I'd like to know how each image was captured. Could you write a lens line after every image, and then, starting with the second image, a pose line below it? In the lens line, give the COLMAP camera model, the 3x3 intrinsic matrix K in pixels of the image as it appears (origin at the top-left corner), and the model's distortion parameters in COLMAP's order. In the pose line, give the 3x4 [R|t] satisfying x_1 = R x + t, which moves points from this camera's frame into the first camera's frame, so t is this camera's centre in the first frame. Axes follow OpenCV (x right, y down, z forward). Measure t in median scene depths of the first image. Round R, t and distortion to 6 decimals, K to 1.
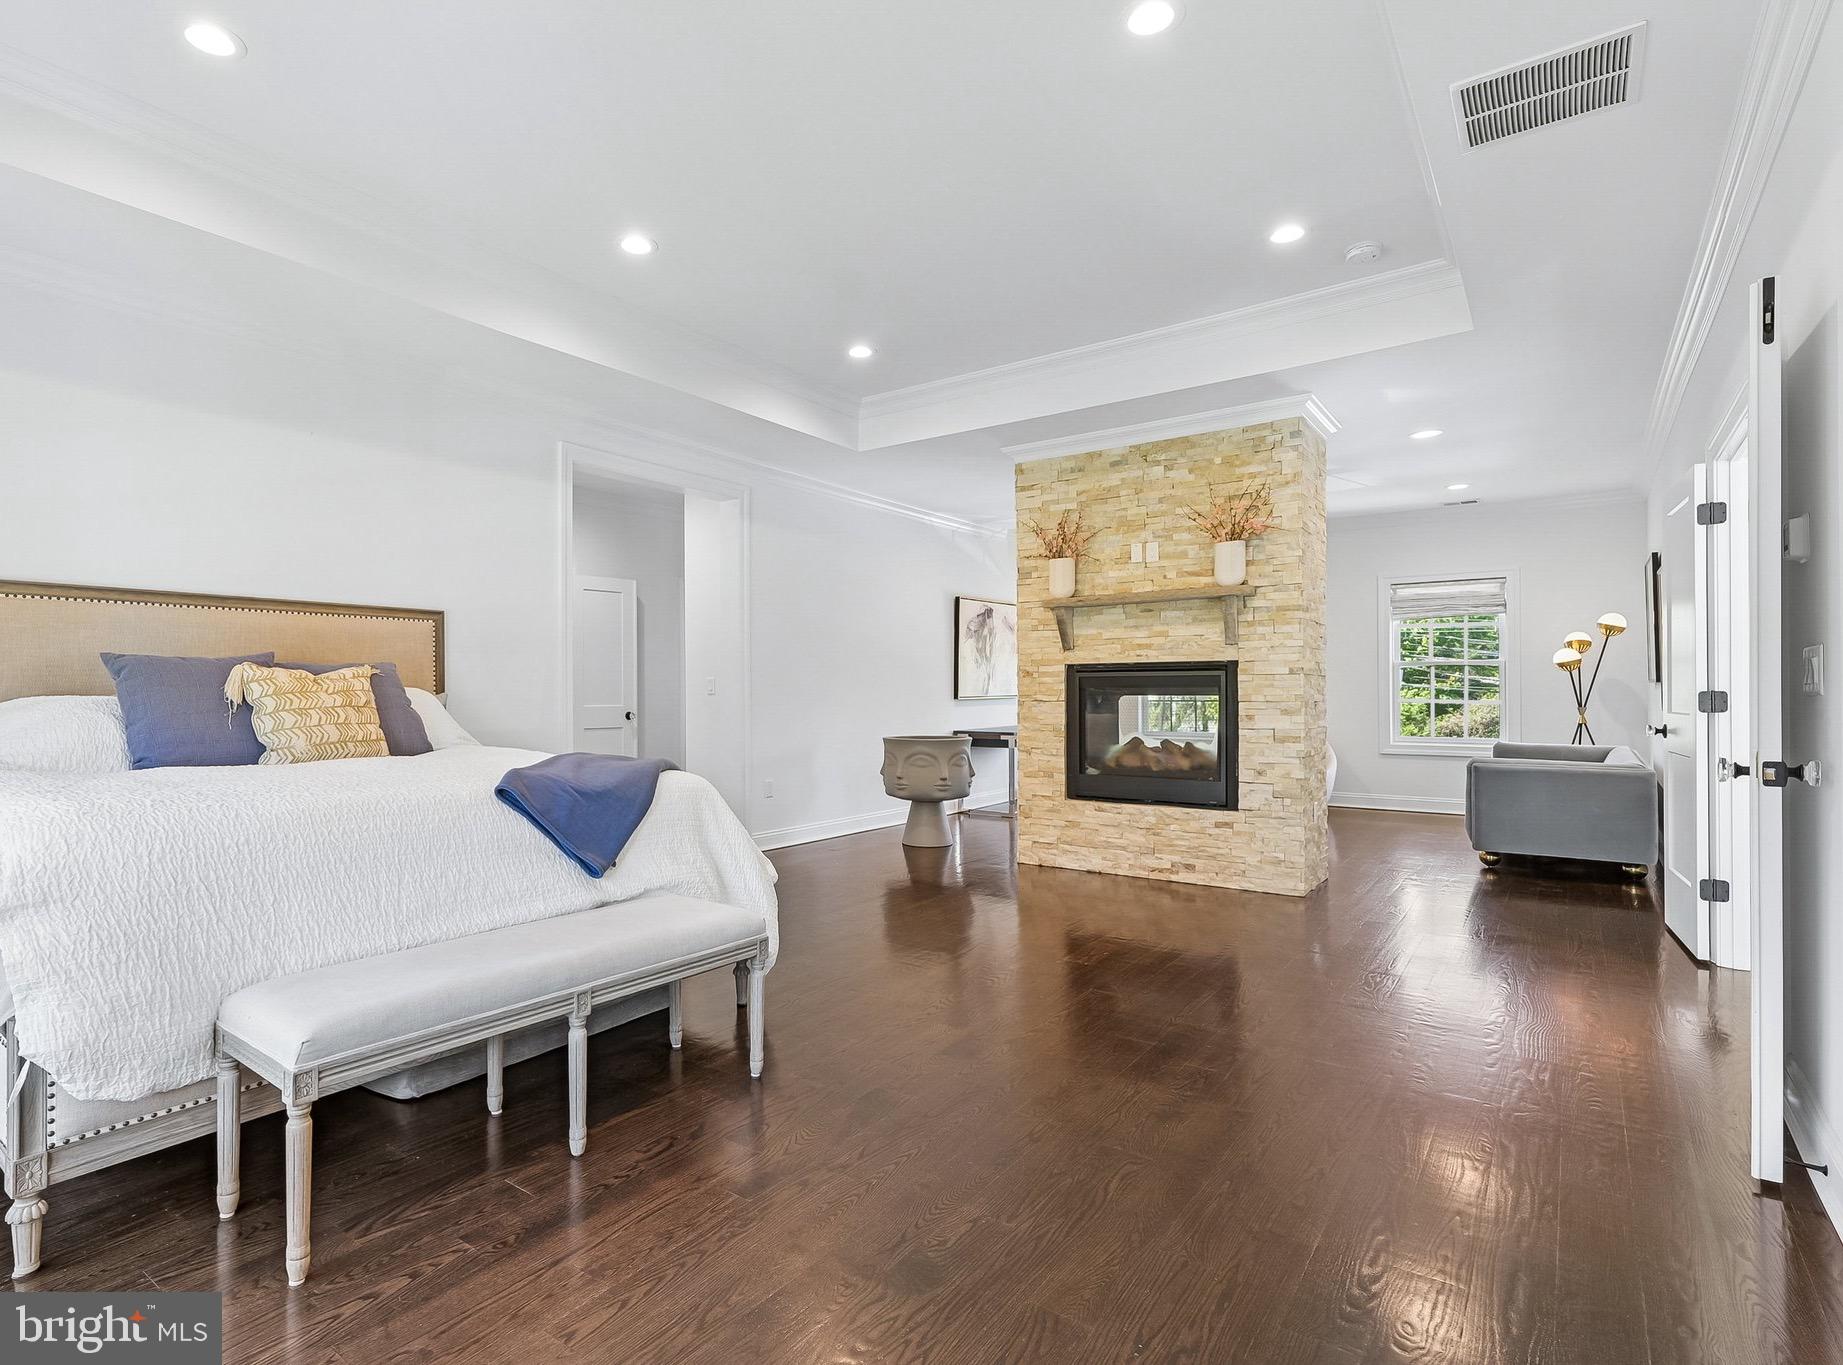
lens RADIAL K [[826.0, 0, 919.0], [0, 826.0, 677.8], [0, 0, 1]] dist [-0.000307, -0.000110]
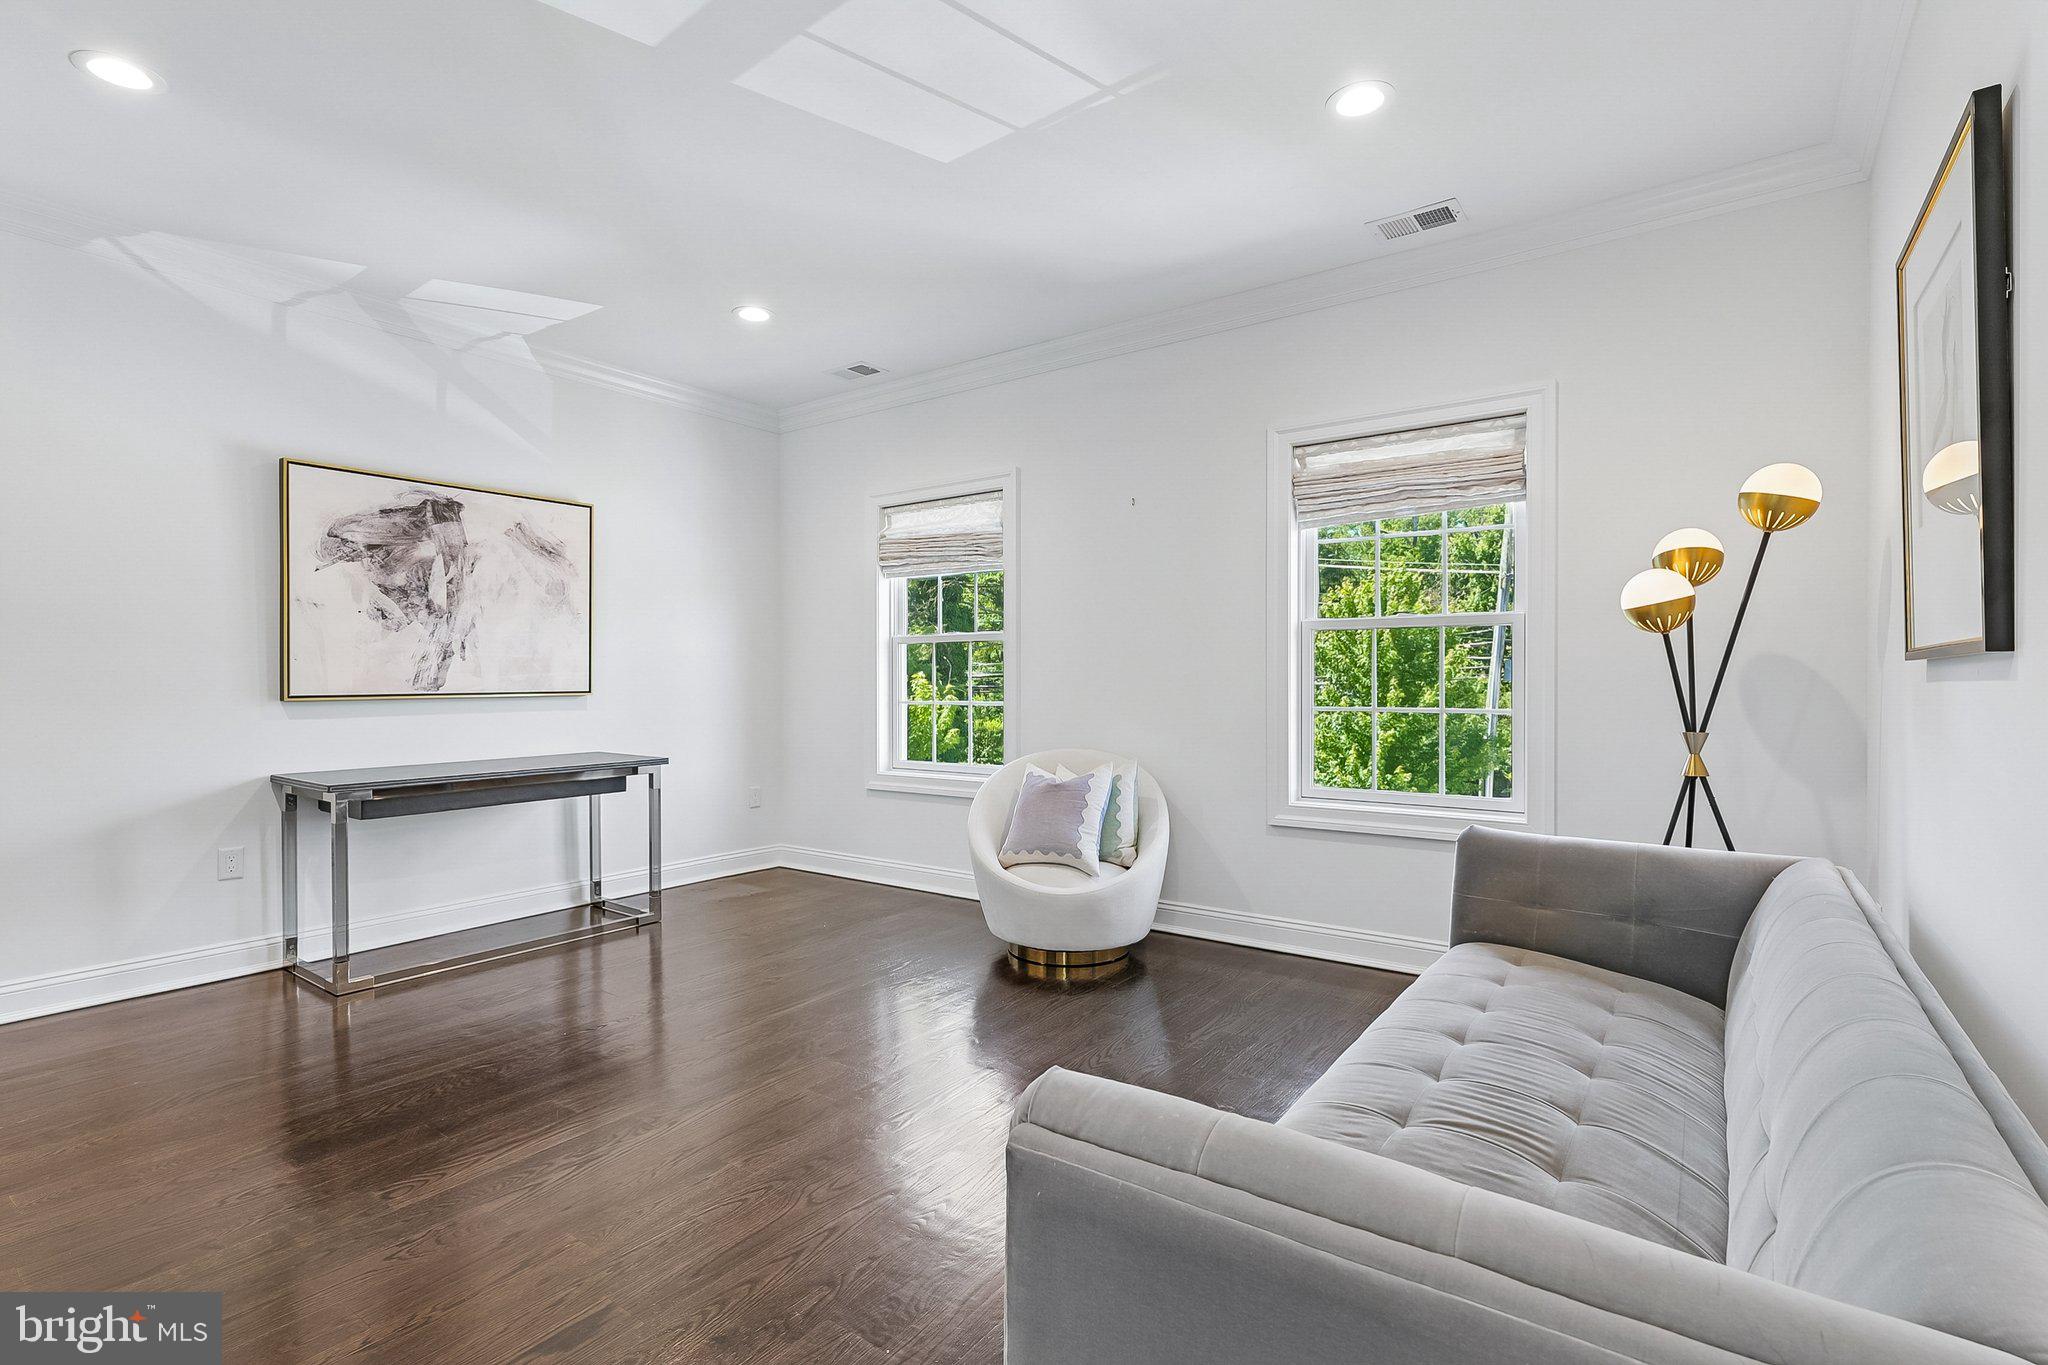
lens RADIAL K [[957.4, 0, 1024.0], [0, 957.4, 678.7], [0, 0, 1]] dist [0.001181, -0.001653]
pose [[0.998641, 0.003076, 0.052022, 0.402646], [-0.003717, 0.999918, 0.012229, 0.006682], [-0.051980, -0.012405, 0.998571, 0.493257]]
